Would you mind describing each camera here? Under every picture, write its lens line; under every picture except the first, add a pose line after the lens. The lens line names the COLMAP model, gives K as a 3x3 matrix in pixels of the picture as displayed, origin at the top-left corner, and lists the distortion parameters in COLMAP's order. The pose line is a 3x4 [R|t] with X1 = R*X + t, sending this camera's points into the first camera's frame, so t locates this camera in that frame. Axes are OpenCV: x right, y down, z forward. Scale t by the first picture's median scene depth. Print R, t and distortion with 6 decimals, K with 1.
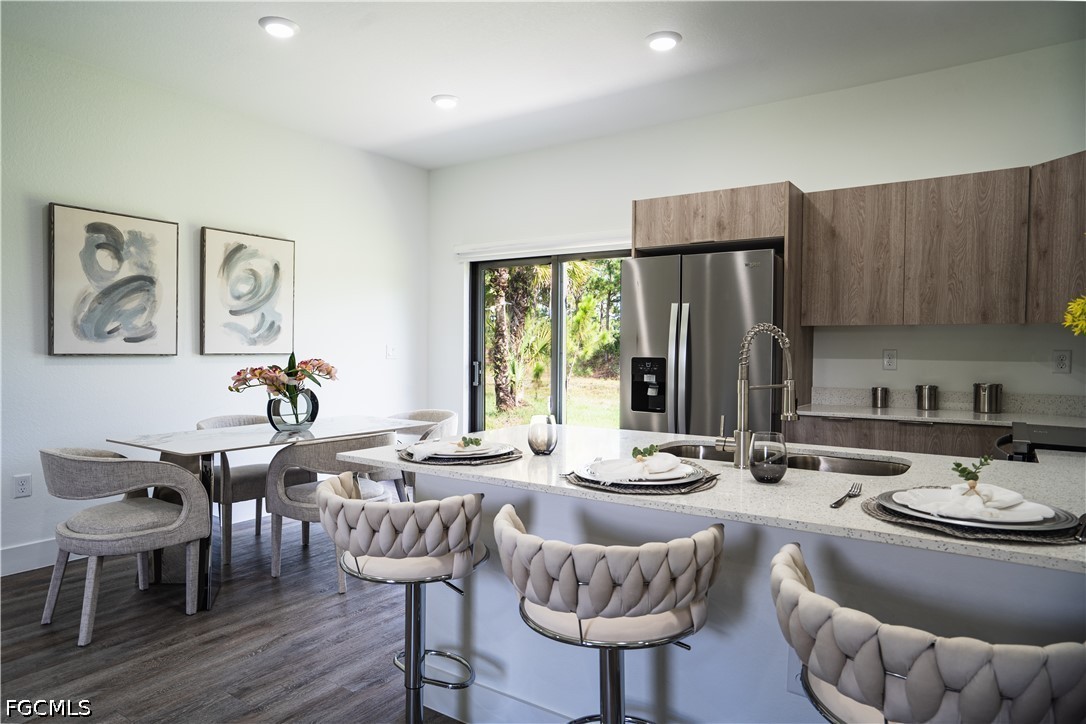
lens RADIAL K [[676.9, 0, 537.4], [0, 676.9, 362.2], [0, 0, 1]] dist [-0.023784, 0.041916]
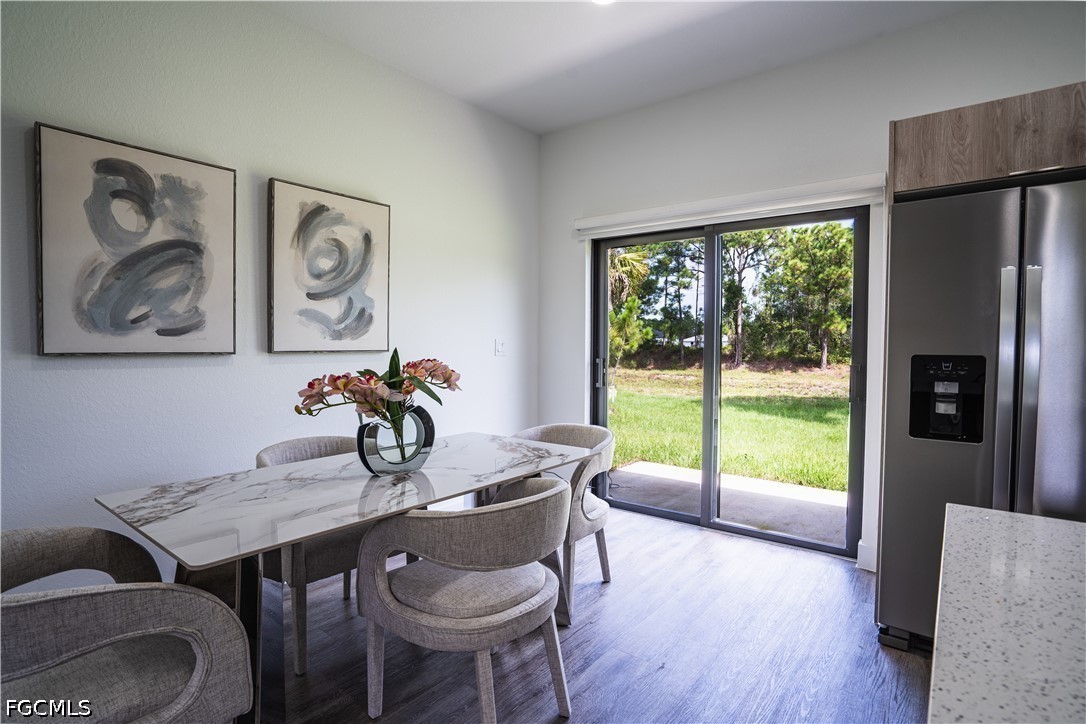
lens RADIAL K [[545.1, 0, 537.5], [0, 545.1, 362.6], [0, 0, 1]] dist [-0.049364, 0.025058]
pose [[0.998366, -0.002553, -0.057094, -0.196767], [0.003370, 0.999893, 0.014222, -0.008733], [0.057052, -0.014391, 0.998267, 0.489801]]
